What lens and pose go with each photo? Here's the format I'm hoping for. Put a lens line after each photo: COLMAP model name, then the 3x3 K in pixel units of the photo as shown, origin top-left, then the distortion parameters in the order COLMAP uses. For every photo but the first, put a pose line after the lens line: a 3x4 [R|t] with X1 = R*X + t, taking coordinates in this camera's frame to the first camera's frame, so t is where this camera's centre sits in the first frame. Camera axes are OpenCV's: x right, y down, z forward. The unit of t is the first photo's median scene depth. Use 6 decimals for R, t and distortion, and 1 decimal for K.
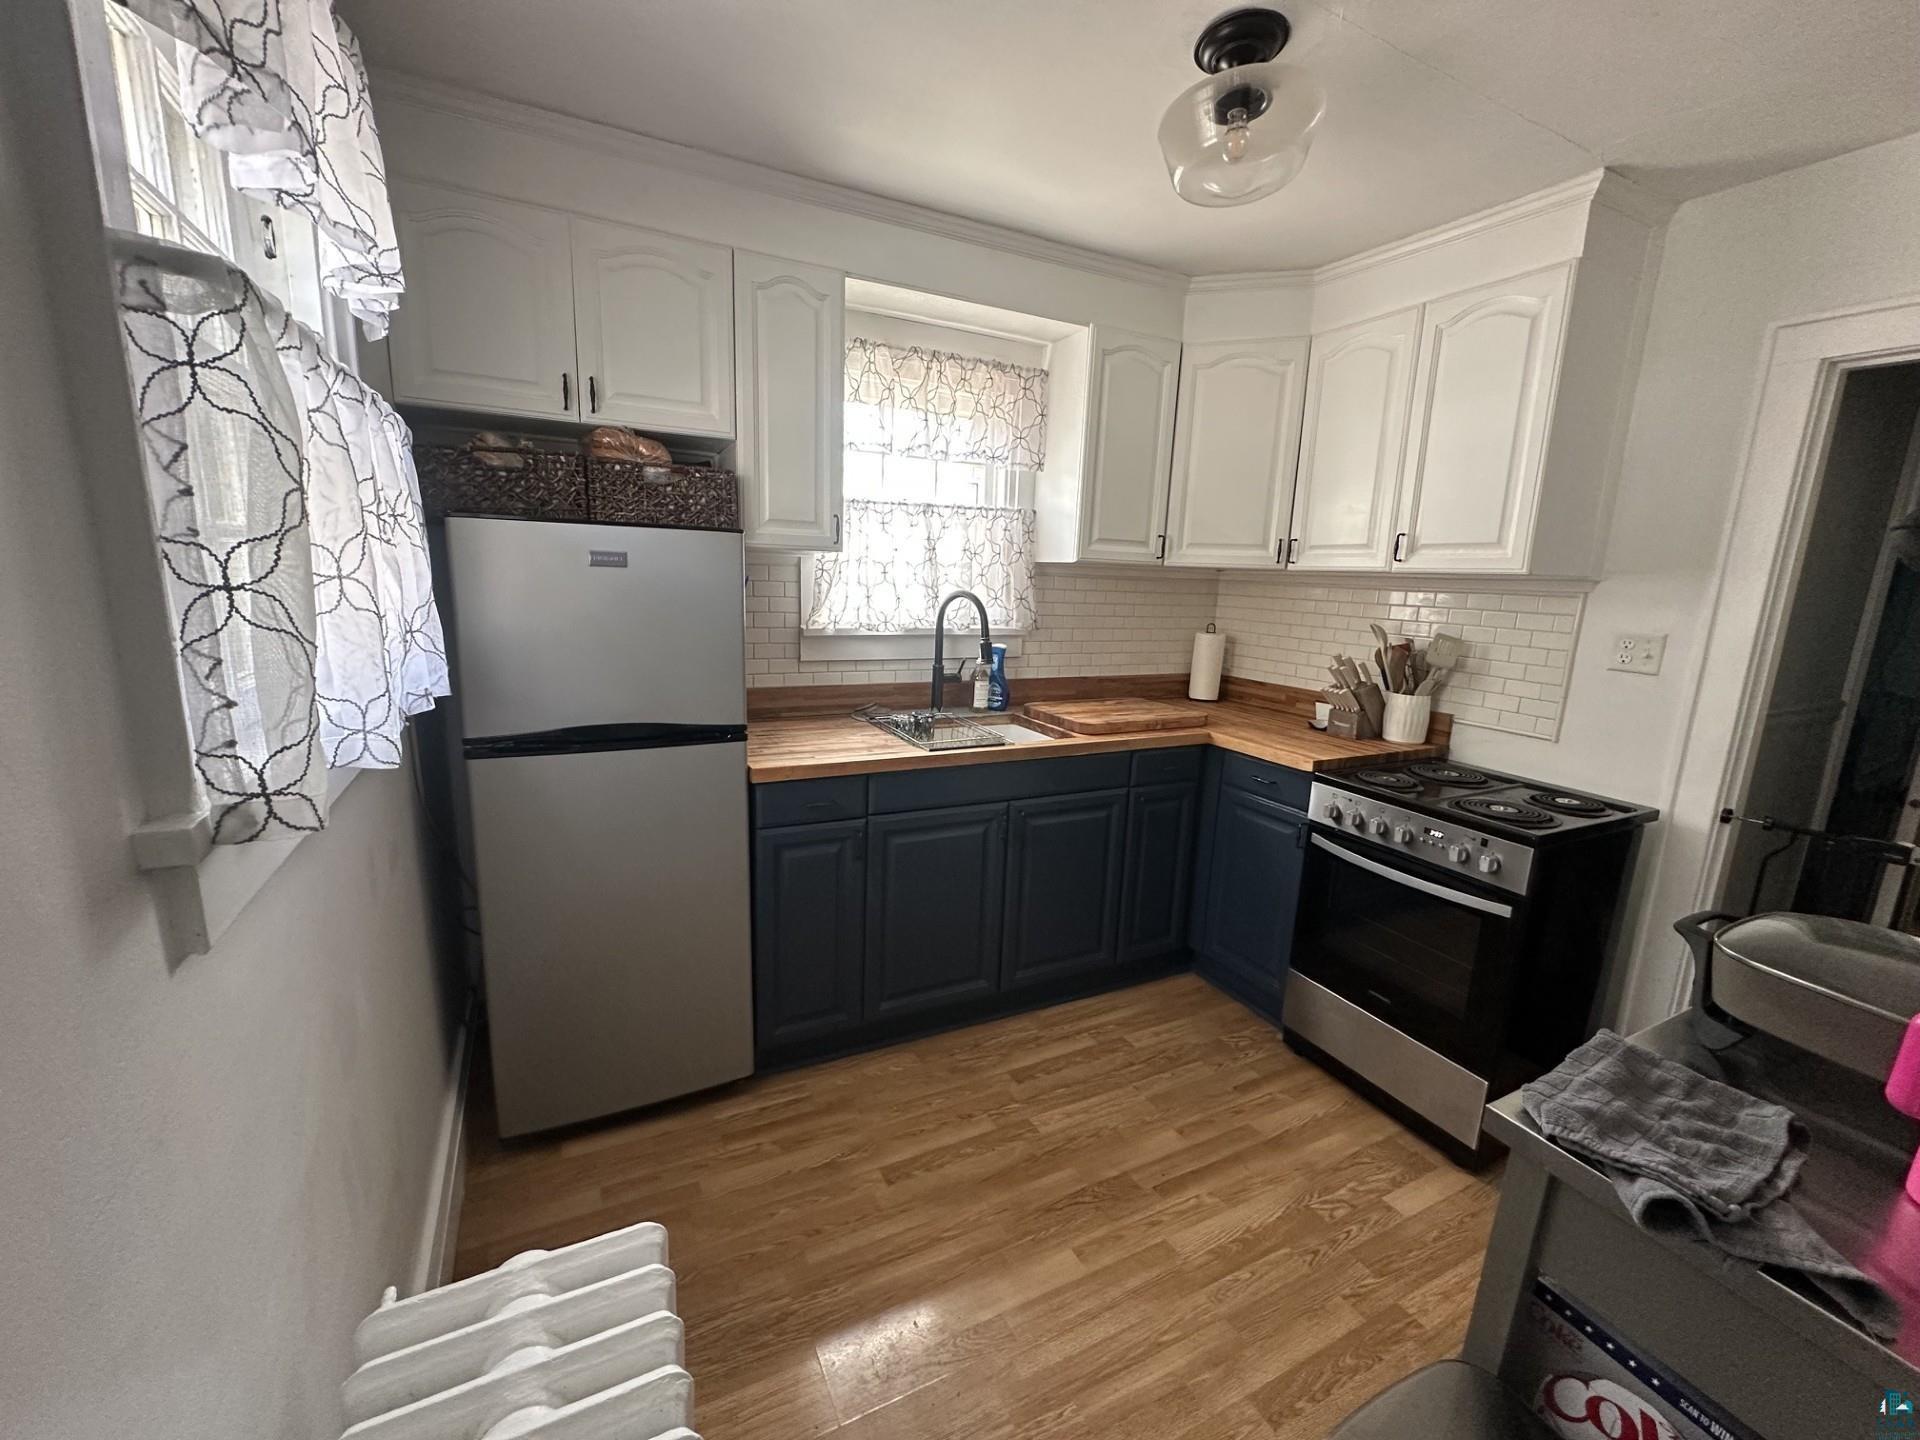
lens RADIAL K [[764.0, 0, 955.9], [0, 764.0, 714.8], [0, 0, 1]] dist [-0.000851, 0.000034]
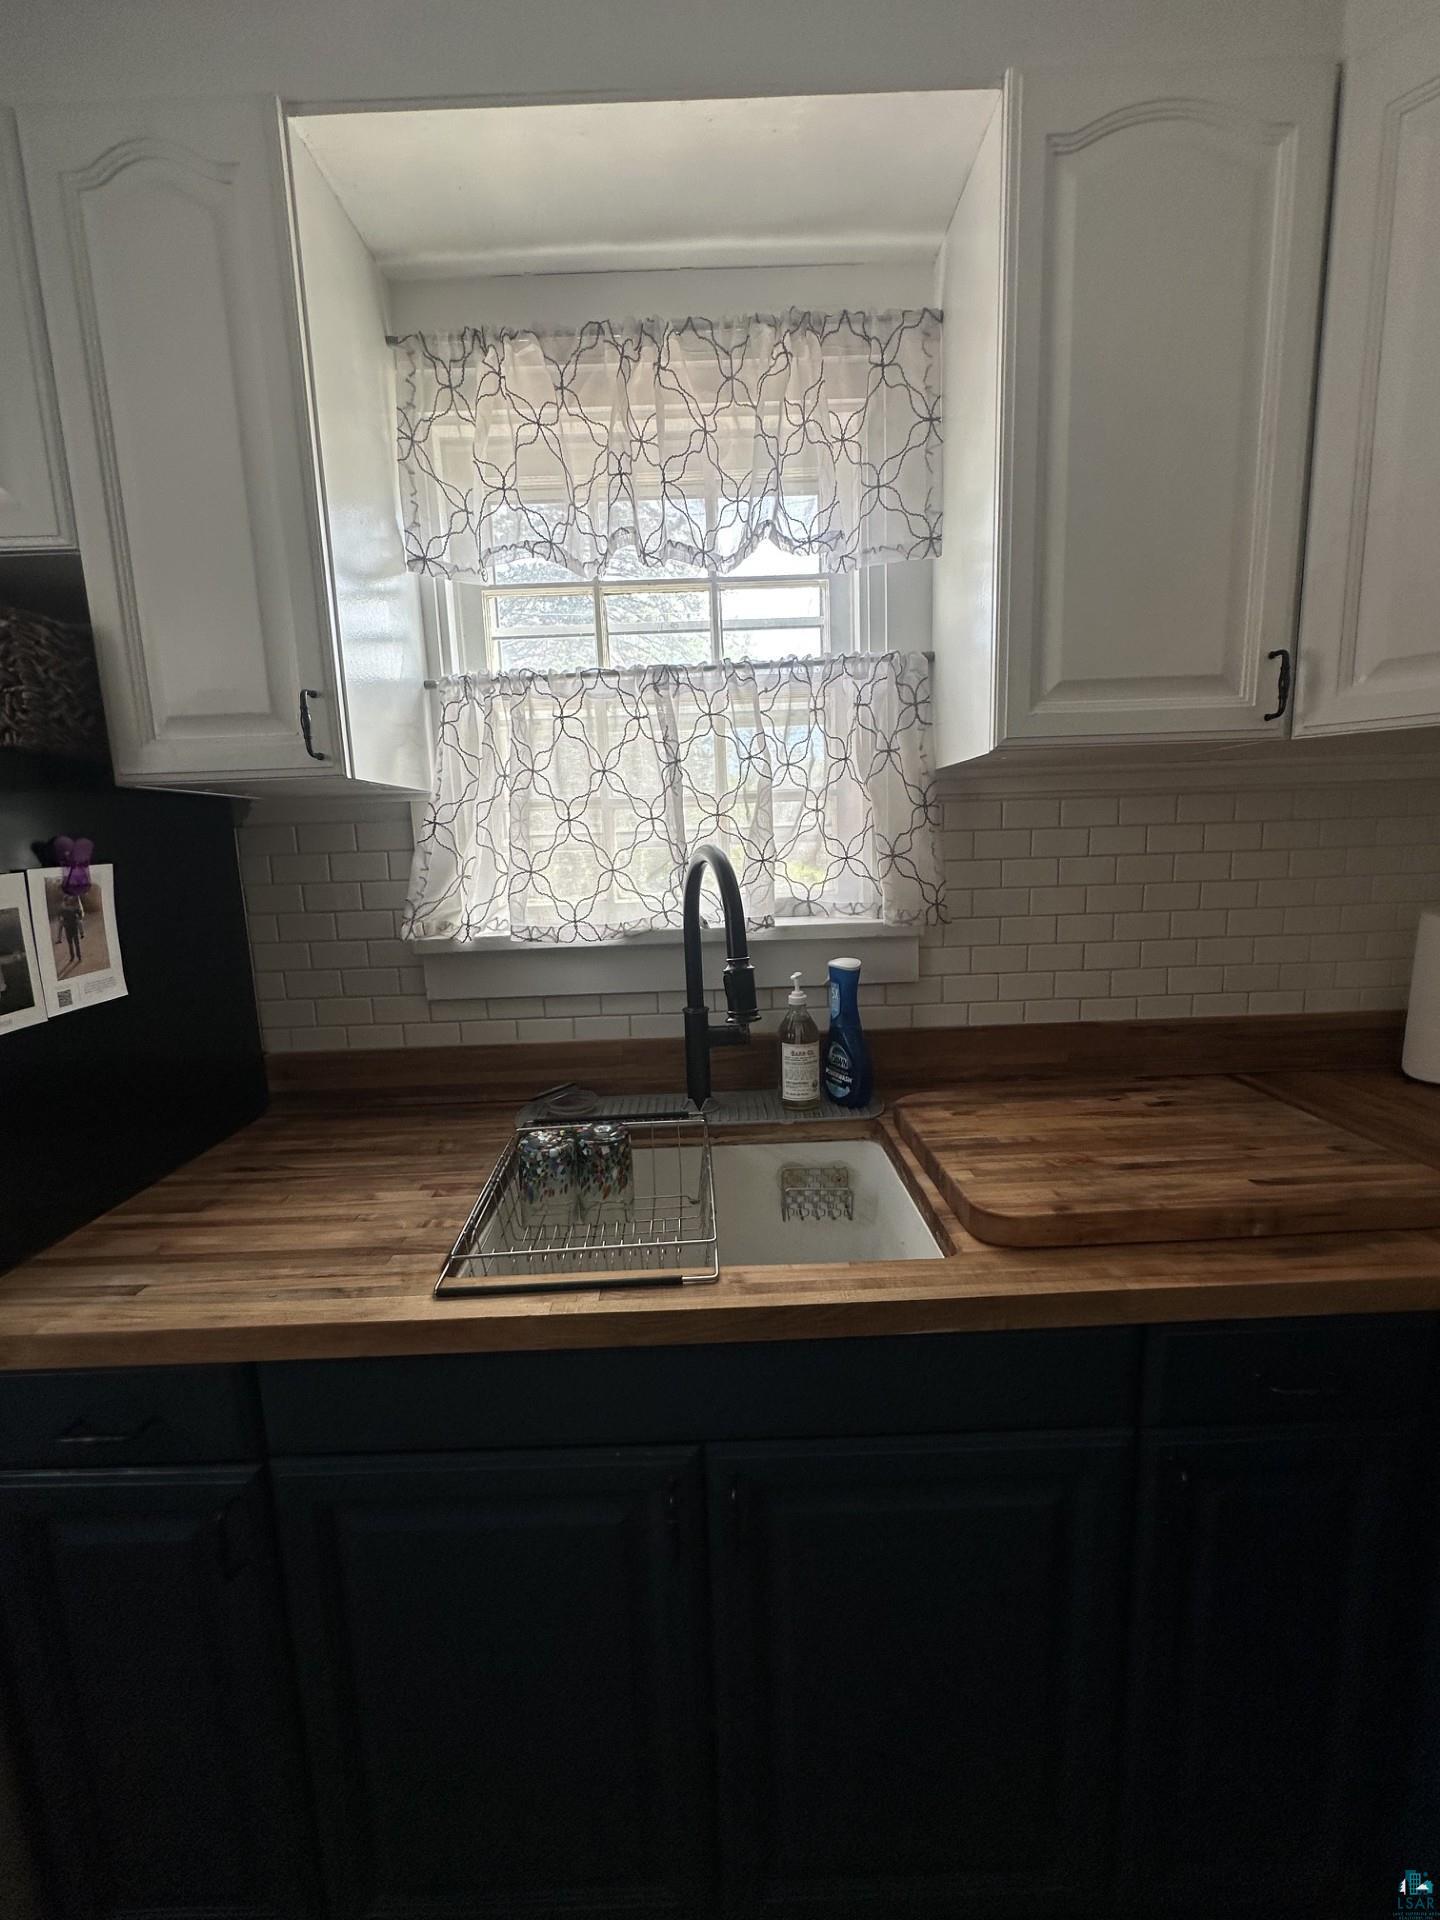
lens RADIAL K [[764.0, 0, 719.7], [0, 764.0, 954.8], [0, 0, 1]] dist [-0.000851, 0.000034]
pose [[0.898680, -0.003287, -0.438592, 0.199749], [-0.011524, 0.999450, -0.031102, -0.085341], [0.438453, 0.033005, 0.898148, 0.600831]]
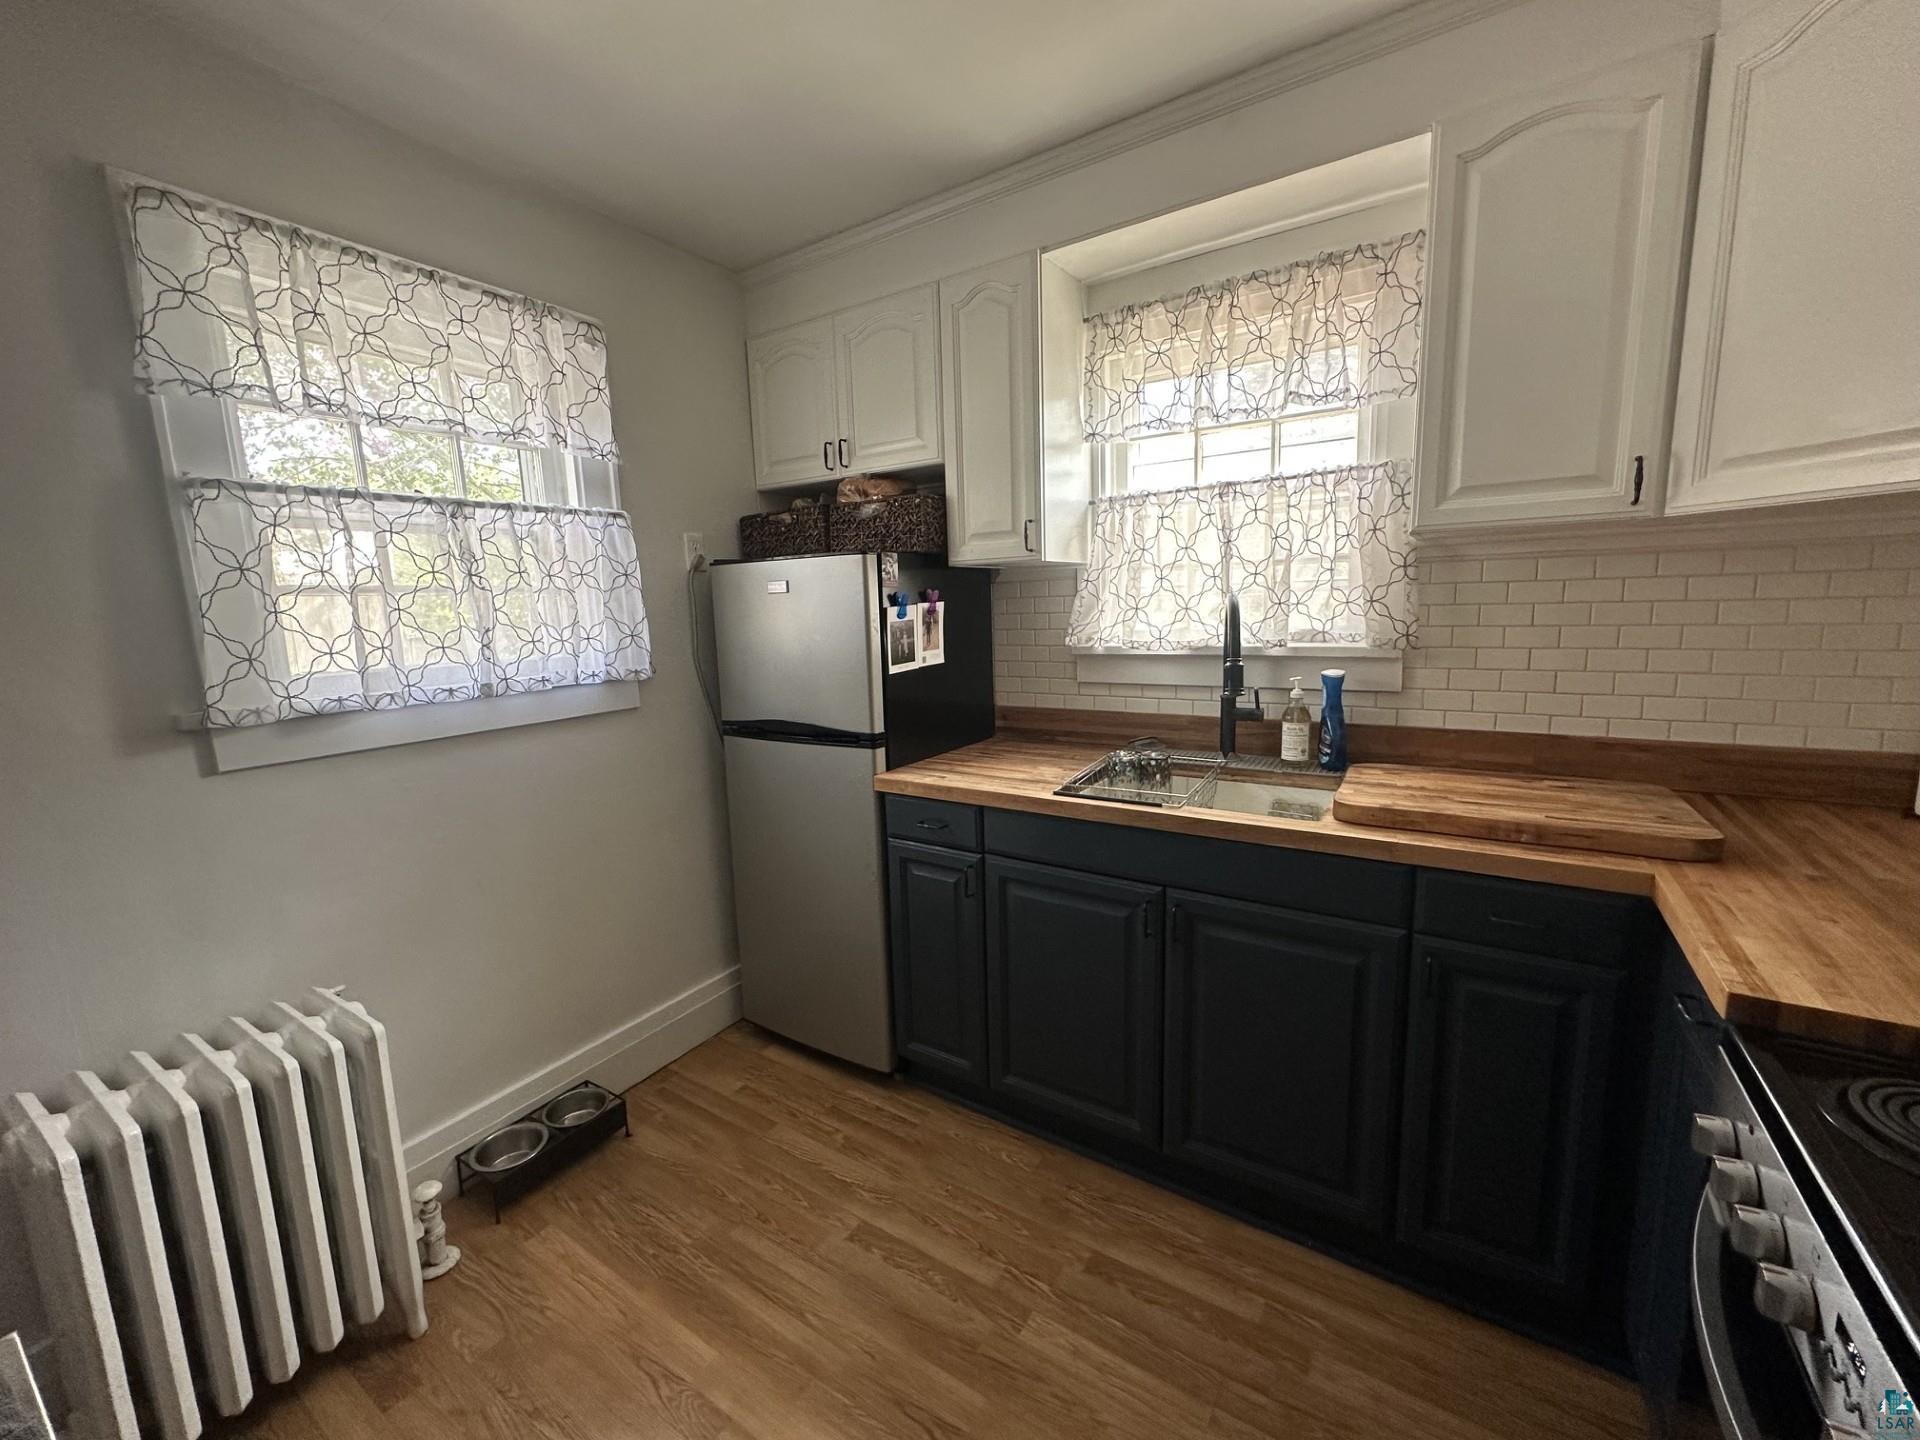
lens RADIAL K [[764.0, 0, 959.5], [0, 764.0, 714.9], [0, 0, 1]] dist [-0.000851, 0.000034]
pose [[0.504809, 0.073899, -0.860062, 0.500158], [-0.106469, 0.994052, 0.022921, -0.036172], [0.856640, 0.080000, 0.509674, 0.405194]]
